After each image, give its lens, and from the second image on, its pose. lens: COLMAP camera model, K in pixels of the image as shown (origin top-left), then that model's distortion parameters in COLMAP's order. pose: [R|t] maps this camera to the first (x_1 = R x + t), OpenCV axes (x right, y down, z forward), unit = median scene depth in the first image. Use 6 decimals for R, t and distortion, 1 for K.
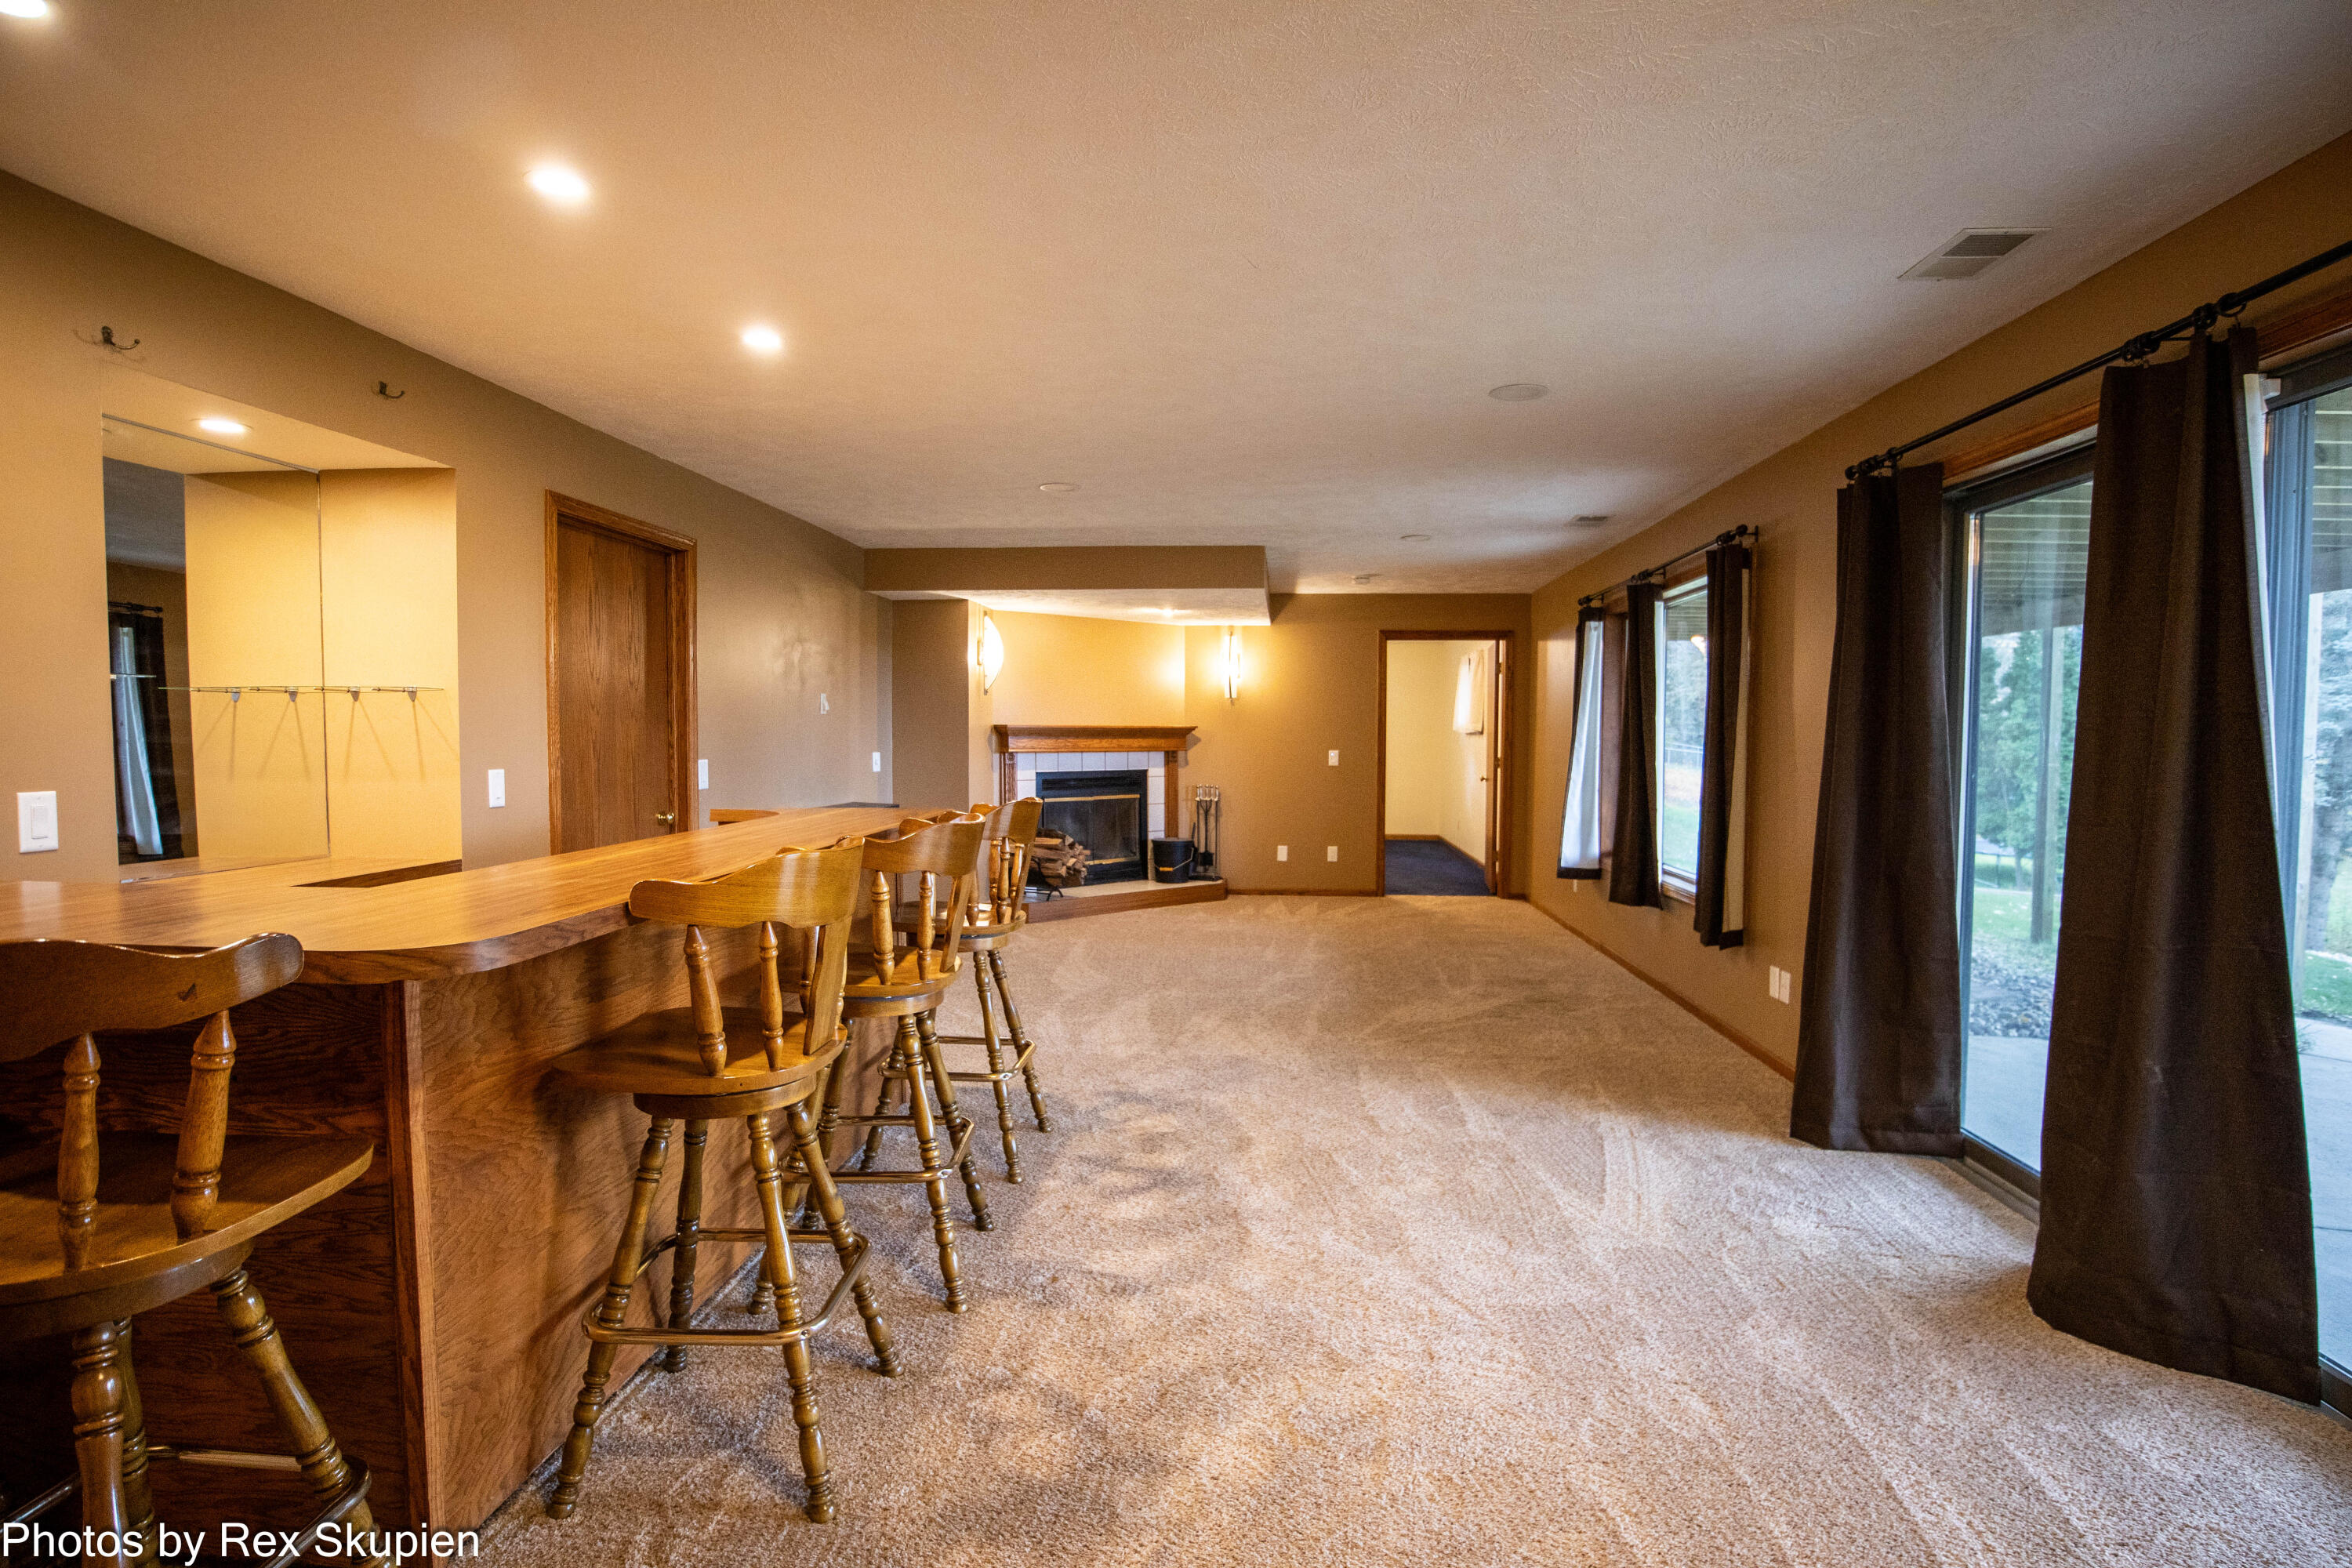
lens RADIAL K [[1315.9, 0, 1172.4], [0, 1315.9, 787.7], [0, 0, 1]] dist [-0.004791, -0.000436]
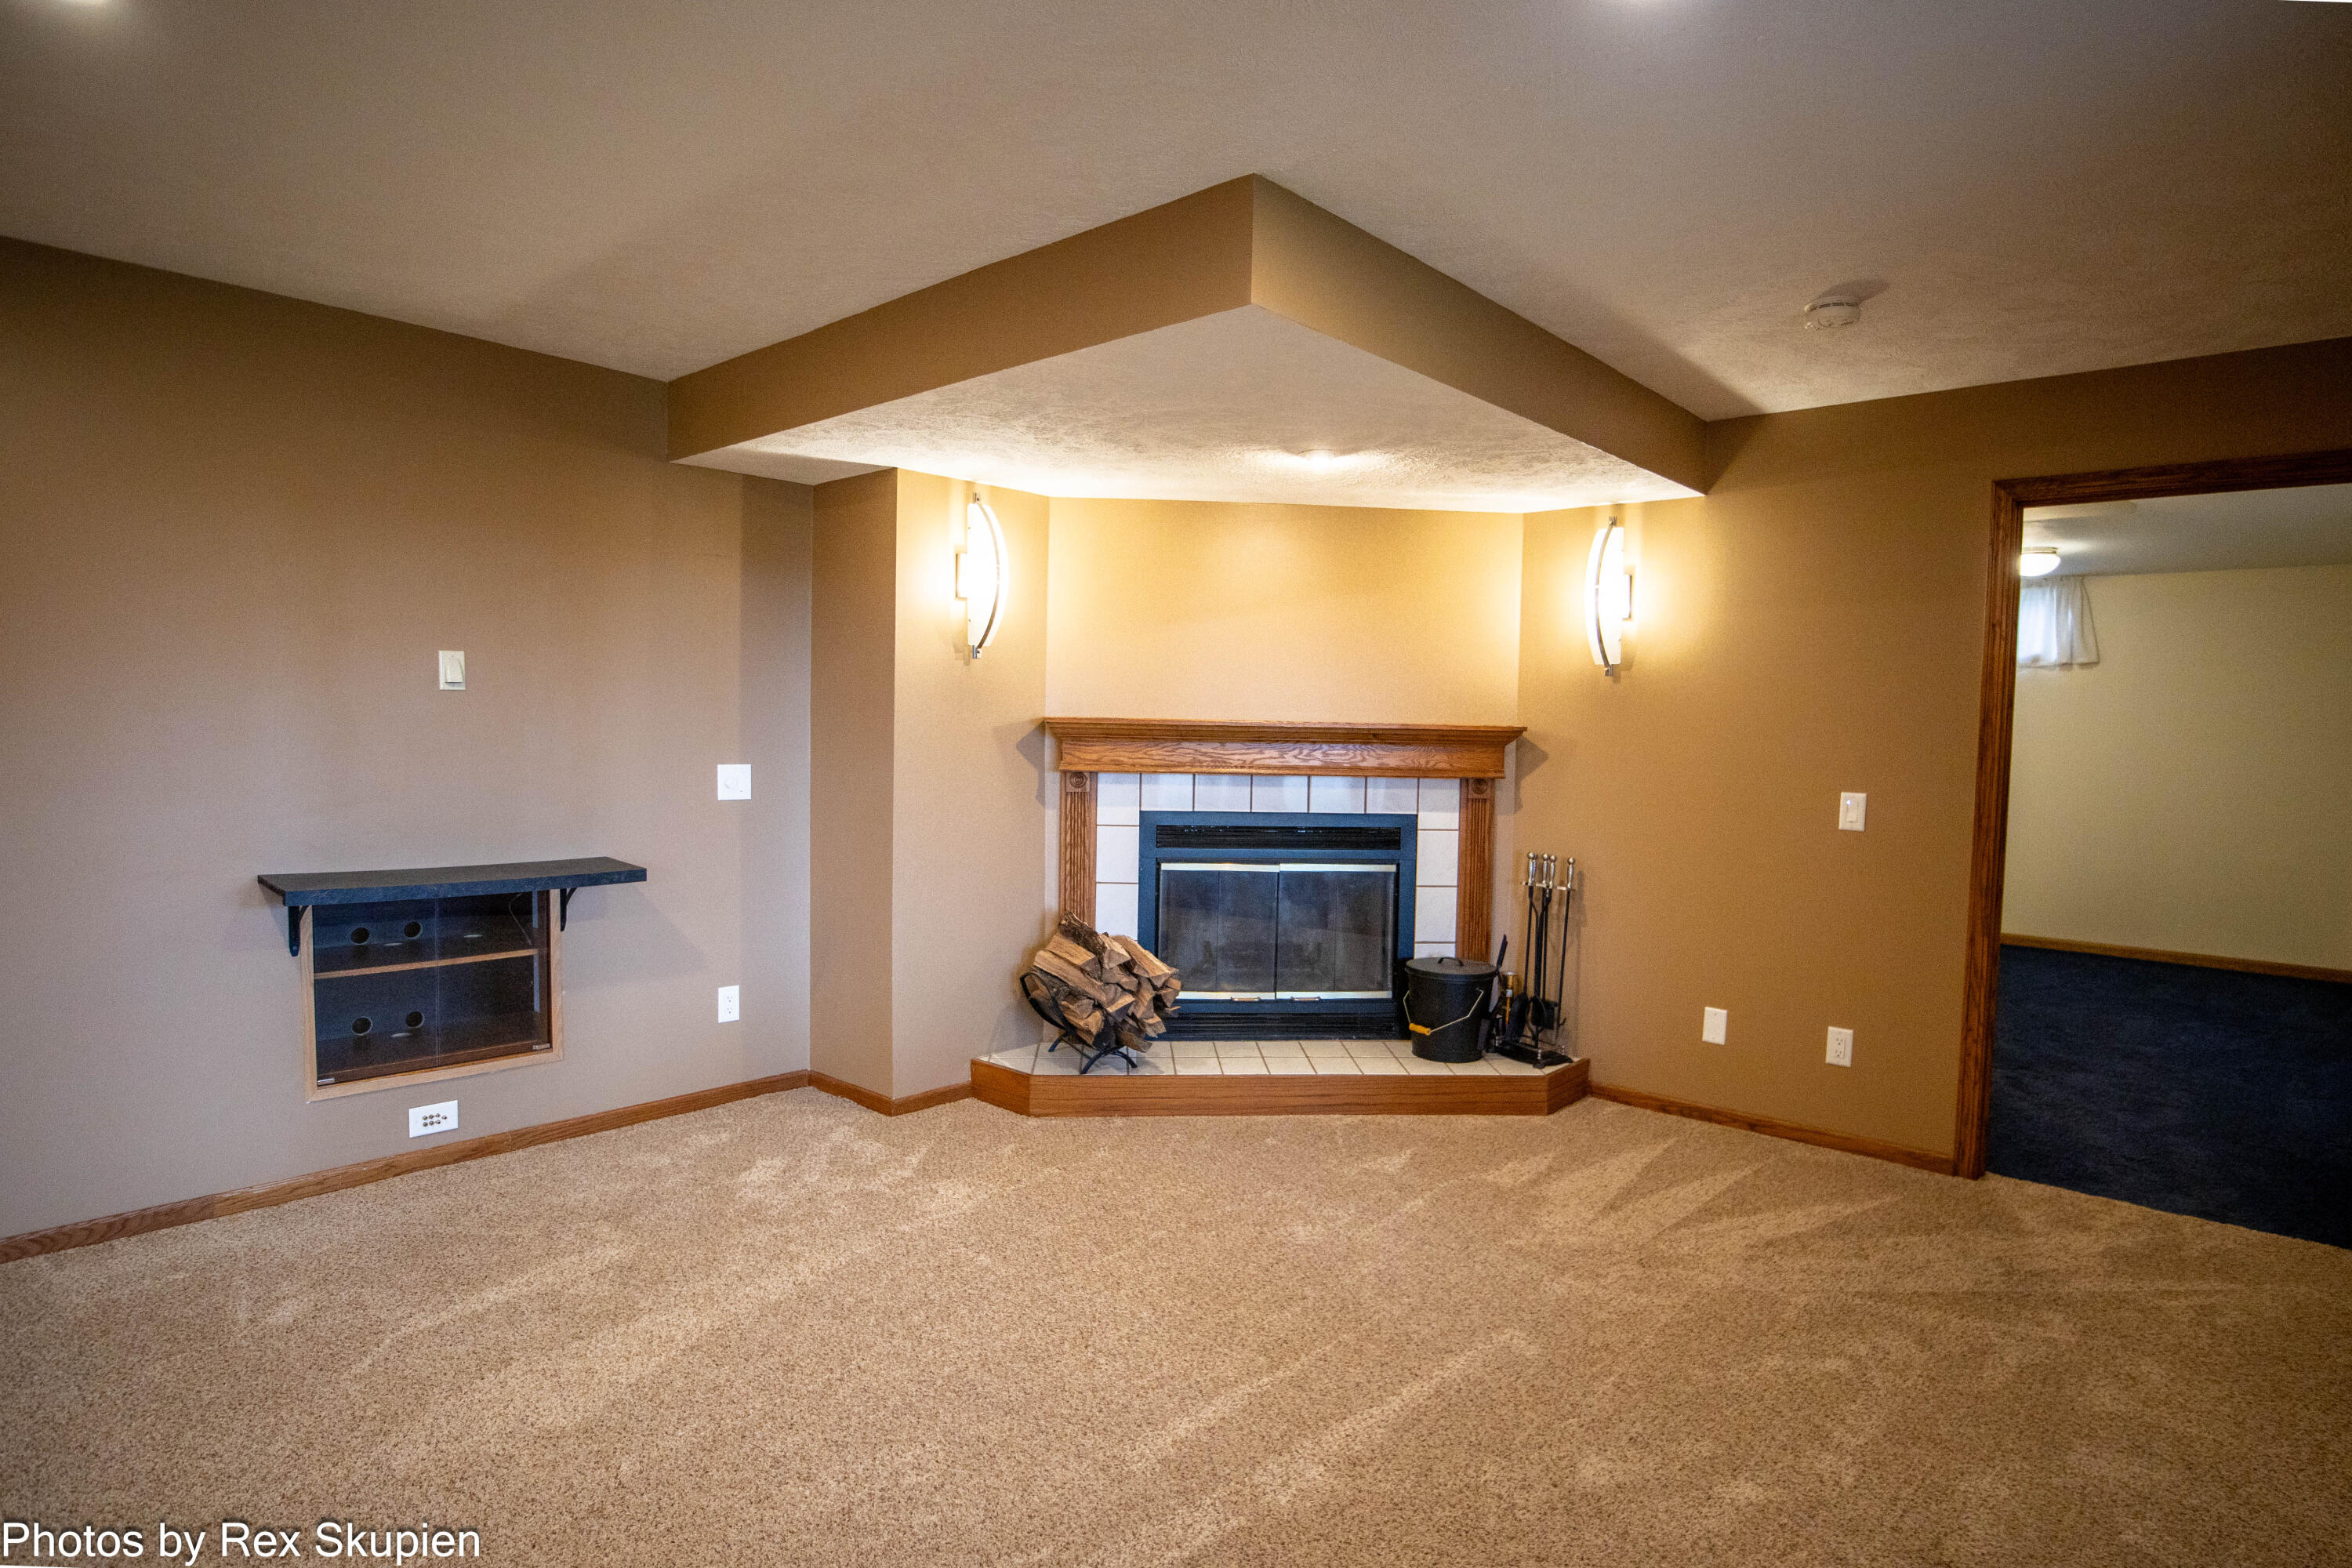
lens RADIAL K [[1315.9, 0, 1183.6], [0, 1315.9, 789.9], [0, 0, 1]] dist [-0.004791, -0.000436]
pose [[0.805317, 0.047391, -0.590948, 0.196142], [-0.042615, 0.998849, 0.022029, -0.029610], [0.591311, 0.007443, 0.806409, 0.553674]]
